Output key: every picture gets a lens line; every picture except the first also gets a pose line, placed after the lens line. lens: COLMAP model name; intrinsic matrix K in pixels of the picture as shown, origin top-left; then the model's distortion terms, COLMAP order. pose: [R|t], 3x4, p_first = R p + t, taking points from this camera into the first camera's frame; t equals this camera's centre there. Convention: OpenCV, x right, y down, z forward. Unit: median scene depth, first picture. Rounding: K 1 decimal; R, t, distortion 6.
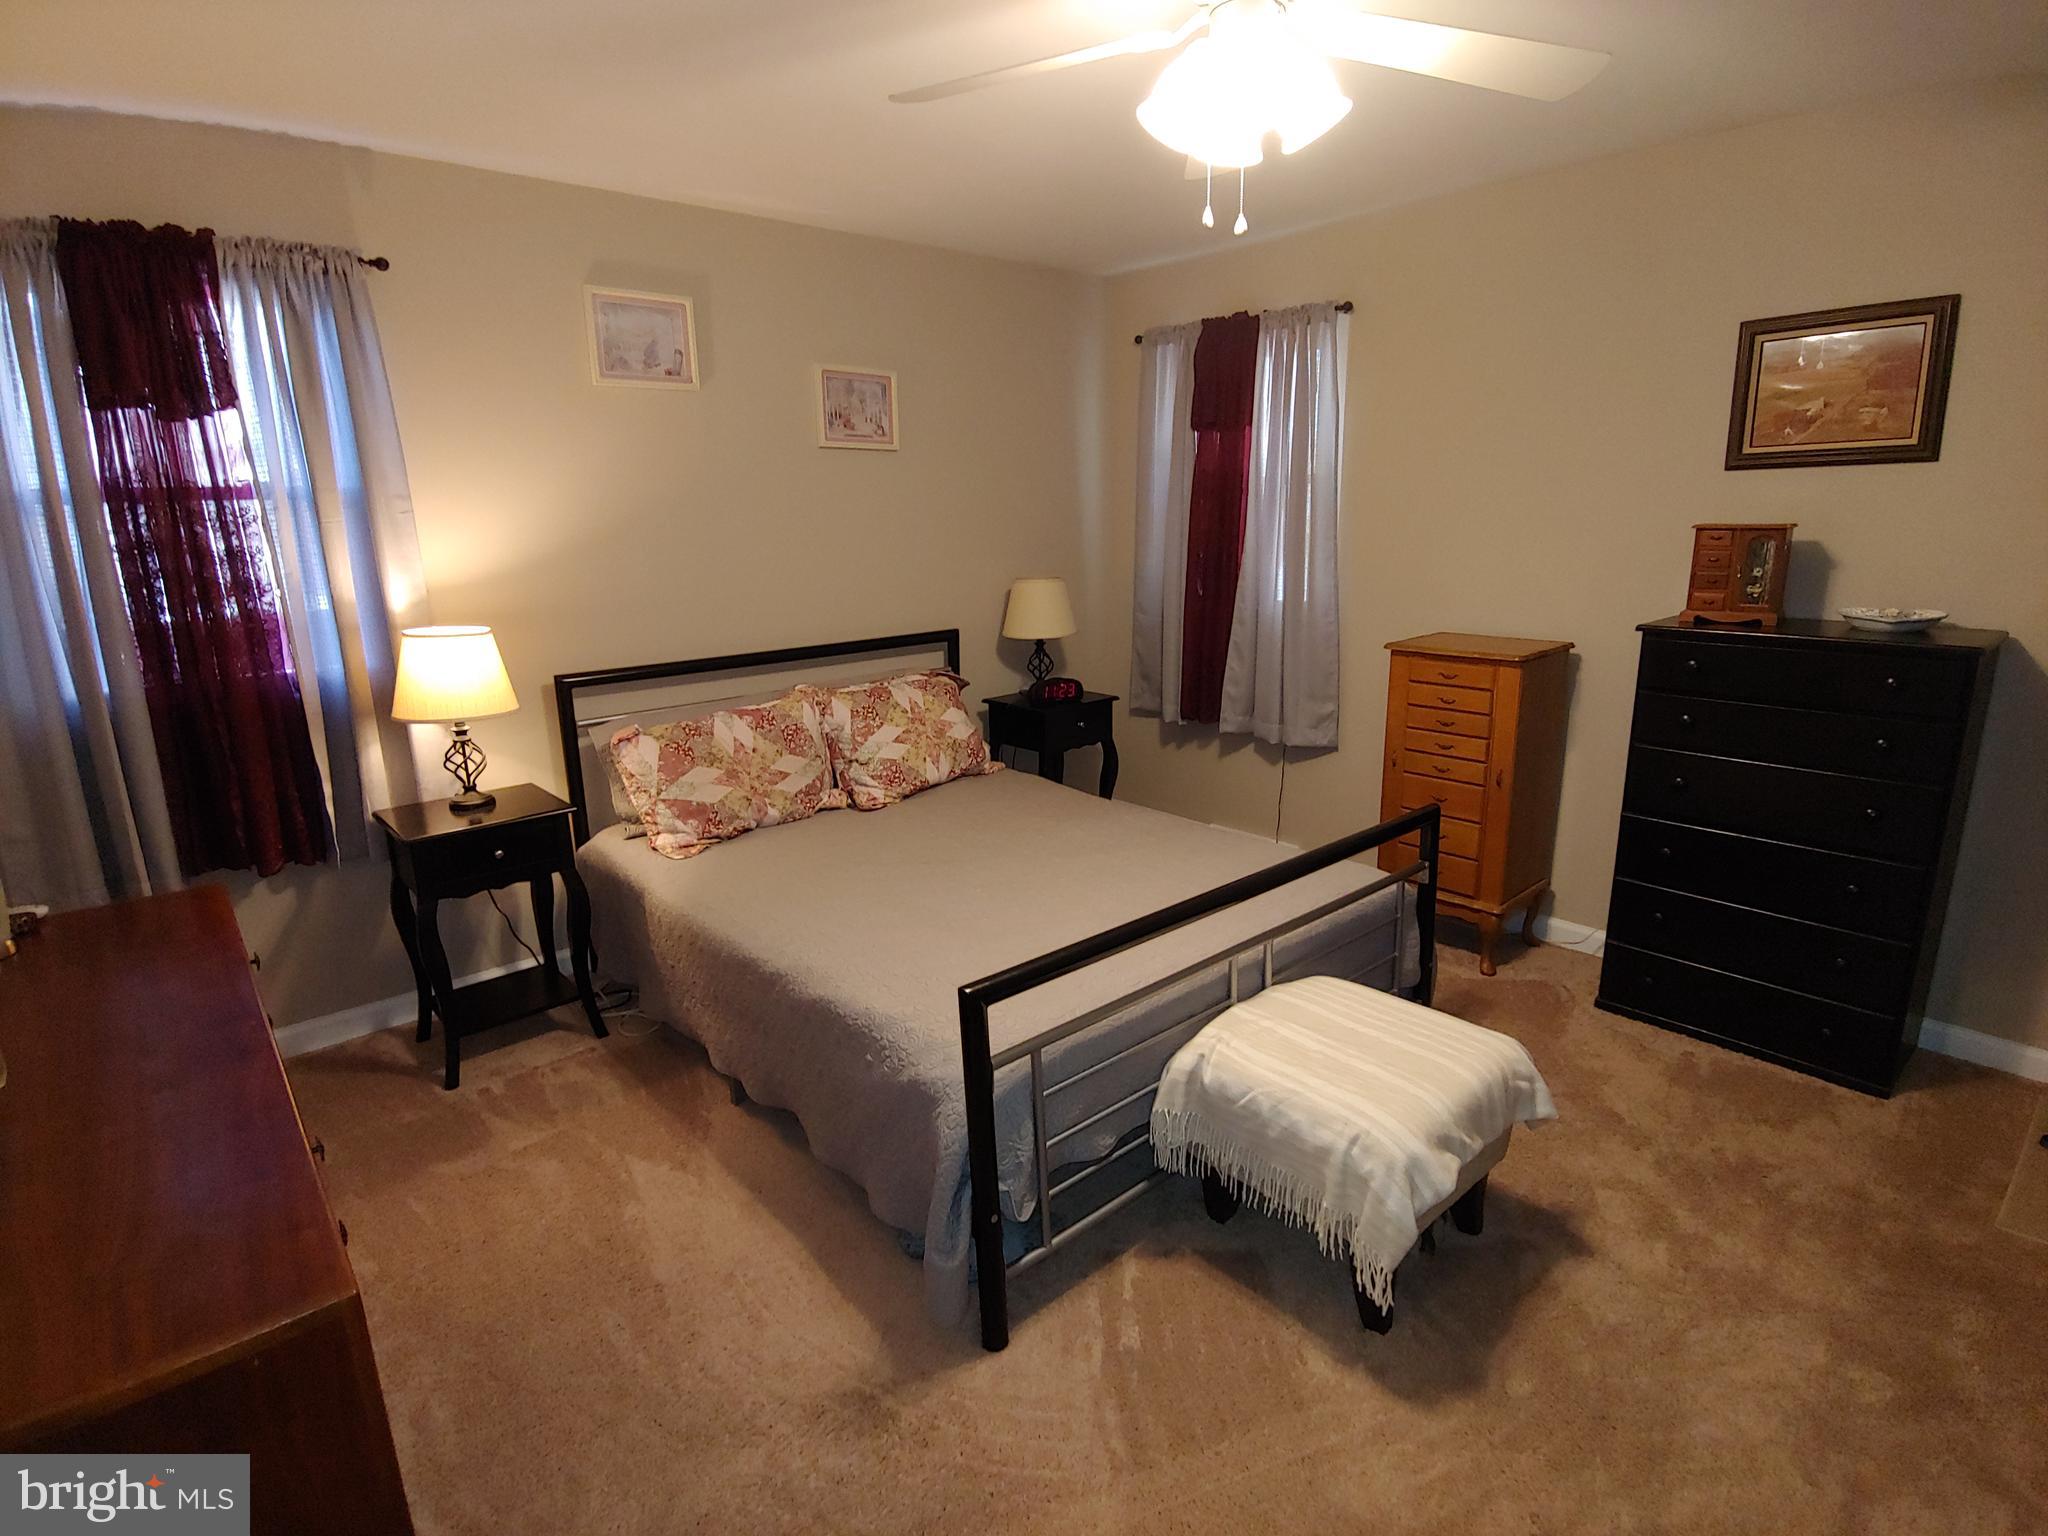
lens RADIAL K [[1032.4, 0, 1024.8], [0, 1032.4, 757.4], [0, 0, 1]] dist [-0.007017, -0.008438]
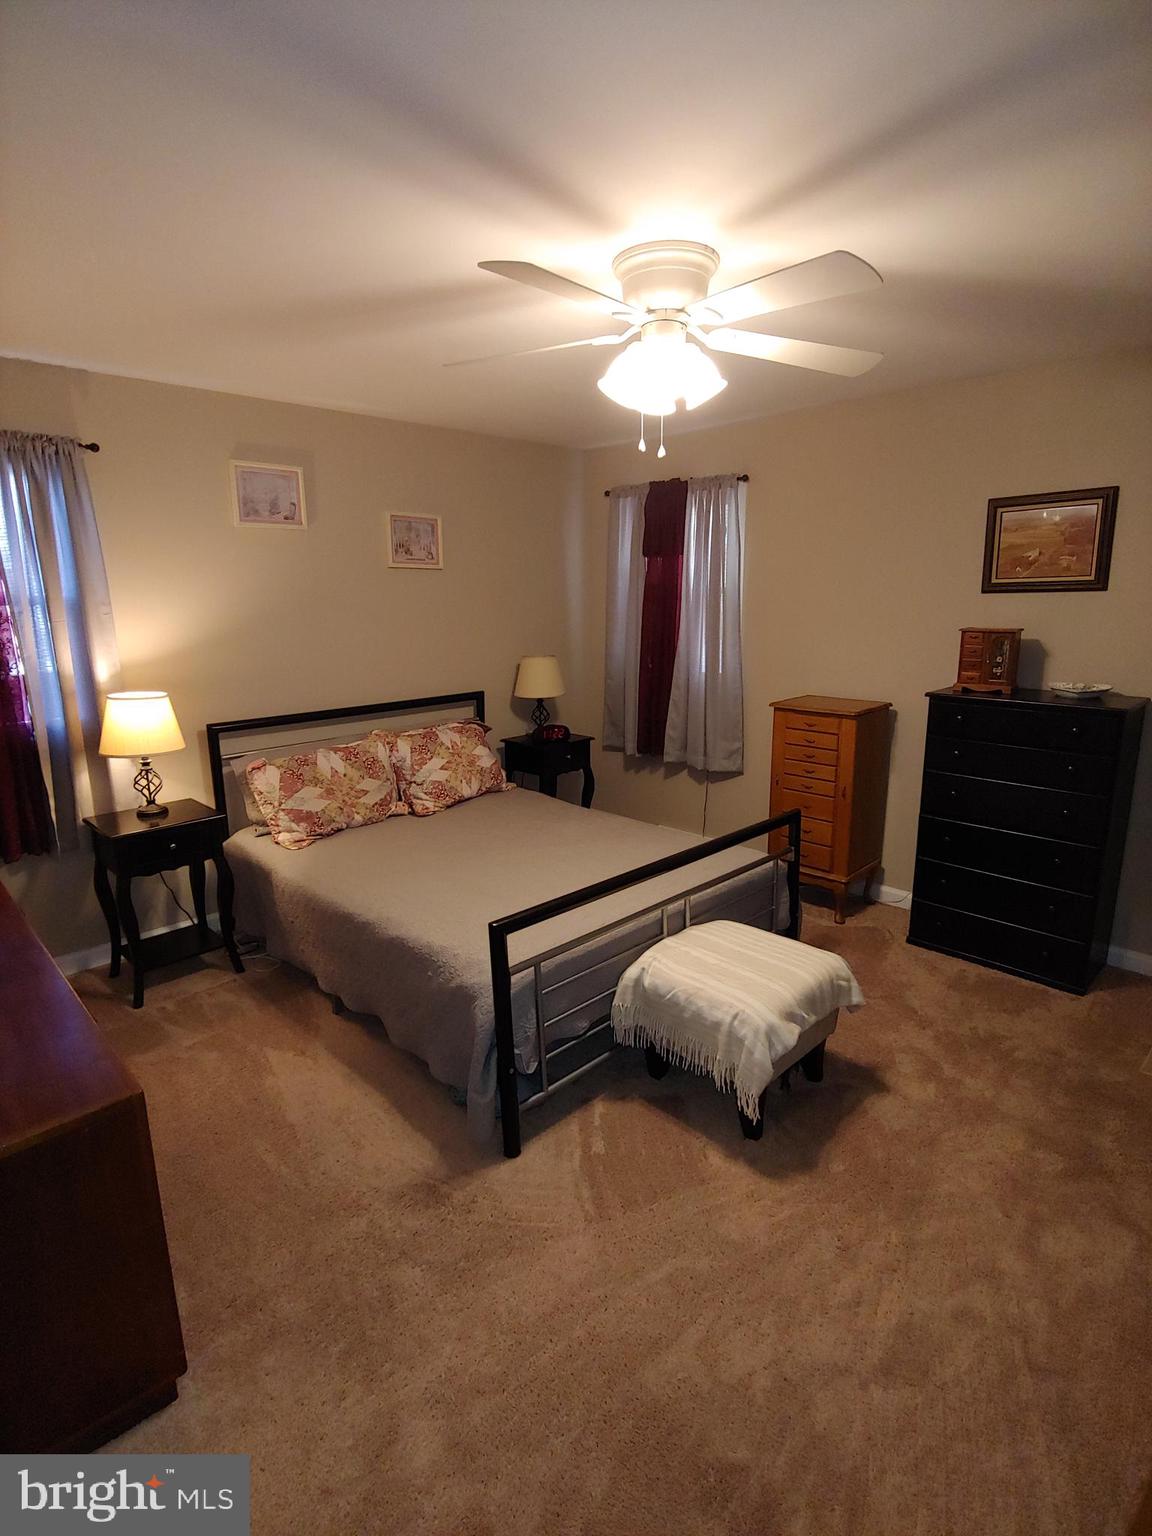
lens RADIAL K [[774.3, 0, 568.2], [0, 774.3, 778.2], [0, 0, 1]] dist [-0.007017, -0.008438]
pose [[0.998817, -0.003201, 0.048519, 0.000728], [0.003291, 0.999993, -0.001768, 0.000178], [-0.048513, 0.001926, 0.998821, -0.140597]]
